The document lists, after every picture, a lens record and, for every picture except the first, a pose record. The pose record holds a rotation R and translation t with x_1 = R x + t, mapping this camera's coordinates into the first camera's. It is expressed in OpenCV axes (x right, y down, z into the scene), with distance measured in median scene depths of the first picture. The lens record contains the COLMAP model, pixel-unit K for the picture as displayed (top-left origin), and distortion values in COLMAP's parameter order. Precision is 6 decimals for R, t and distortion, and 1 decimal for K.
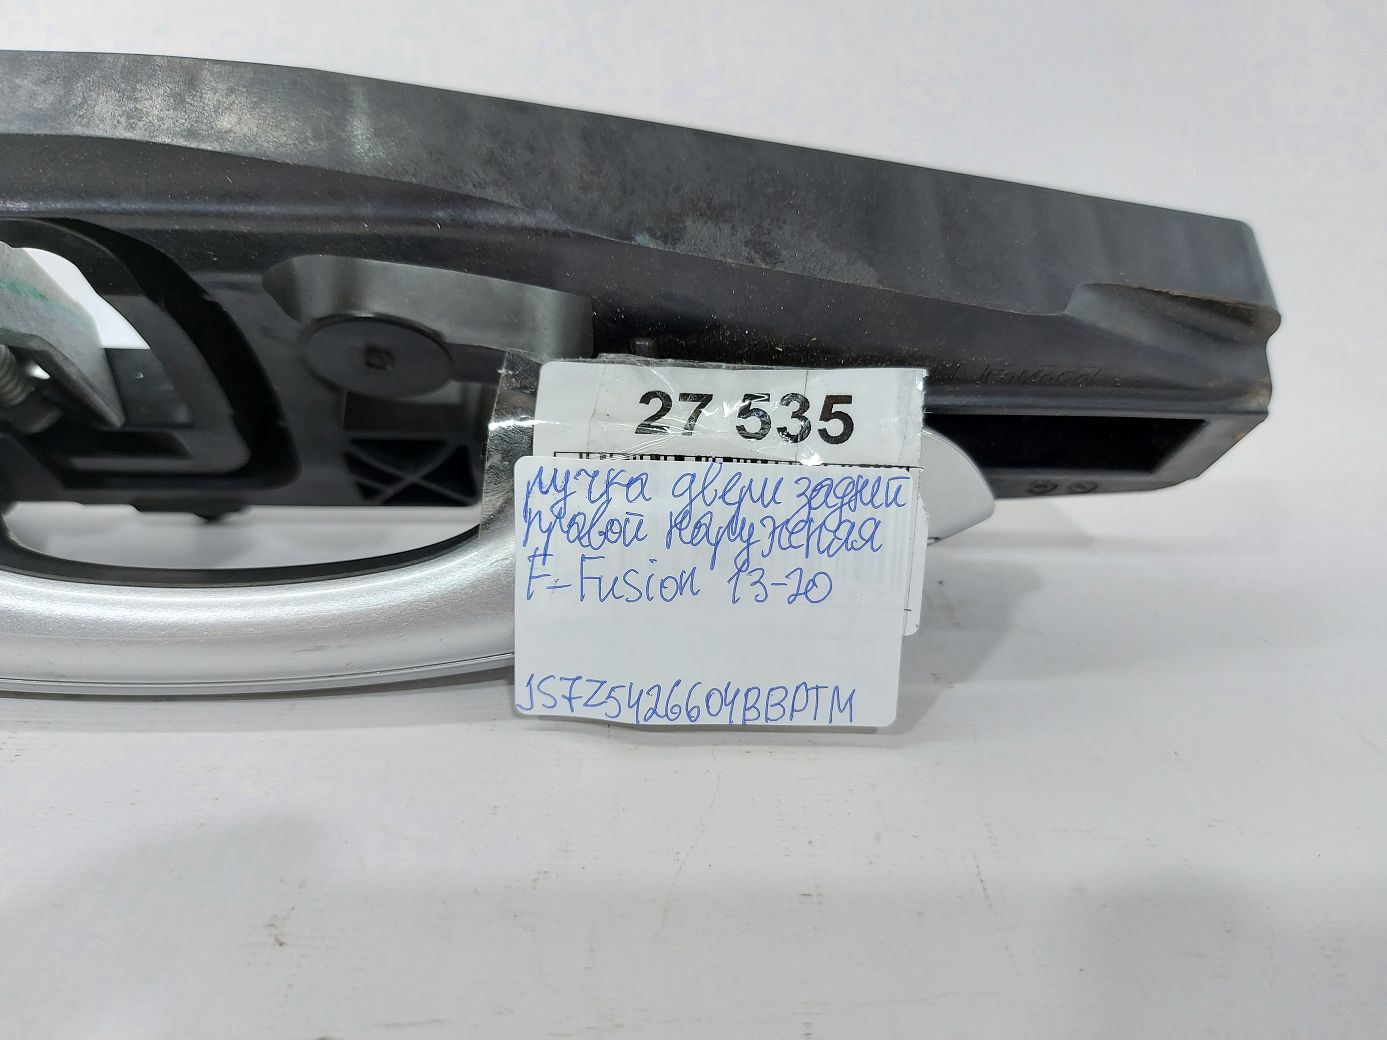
lens RADIAL K [[975.6, 0, 693.5], [0, 975.6, 520.0], [0, 0, 1]] dist [0.003450, -0.060768]
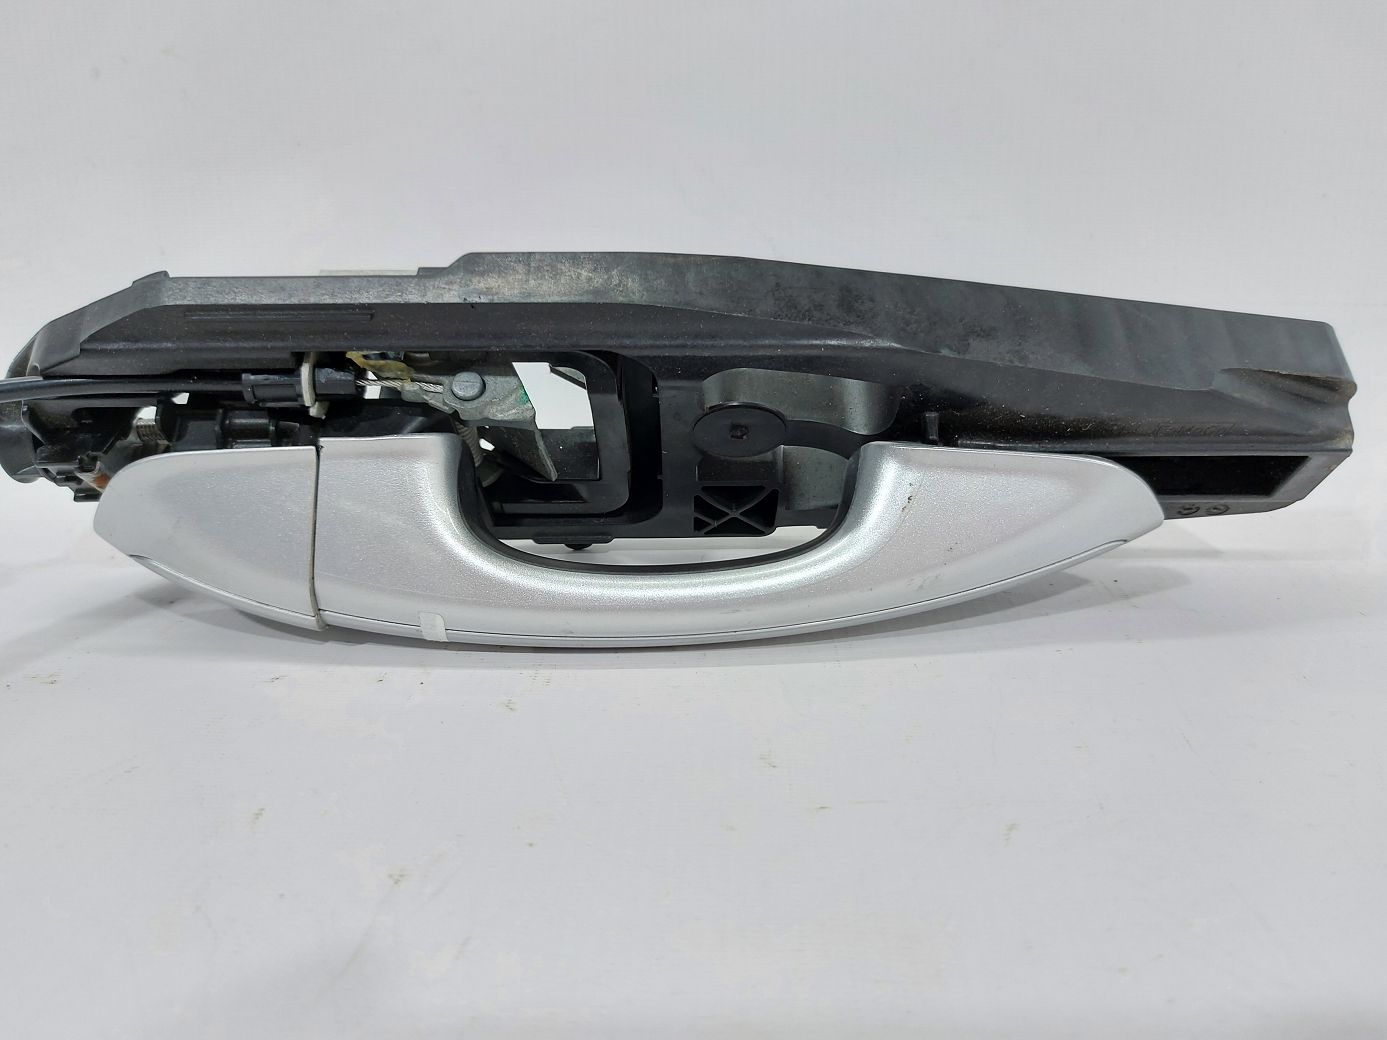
lens RADIAL K [[921.0, 0, 693.5], [0, 921.0, 520.0], [0, 0, 1]] dist [0.001277, -0.043070]
pose [[0.996030, -0.020201, -0.086694, -0.290401], [0.013651, 0.997053, -0.075496, 0.086767], [0.087964, 0.074012, 0.993370, -0.461196]]
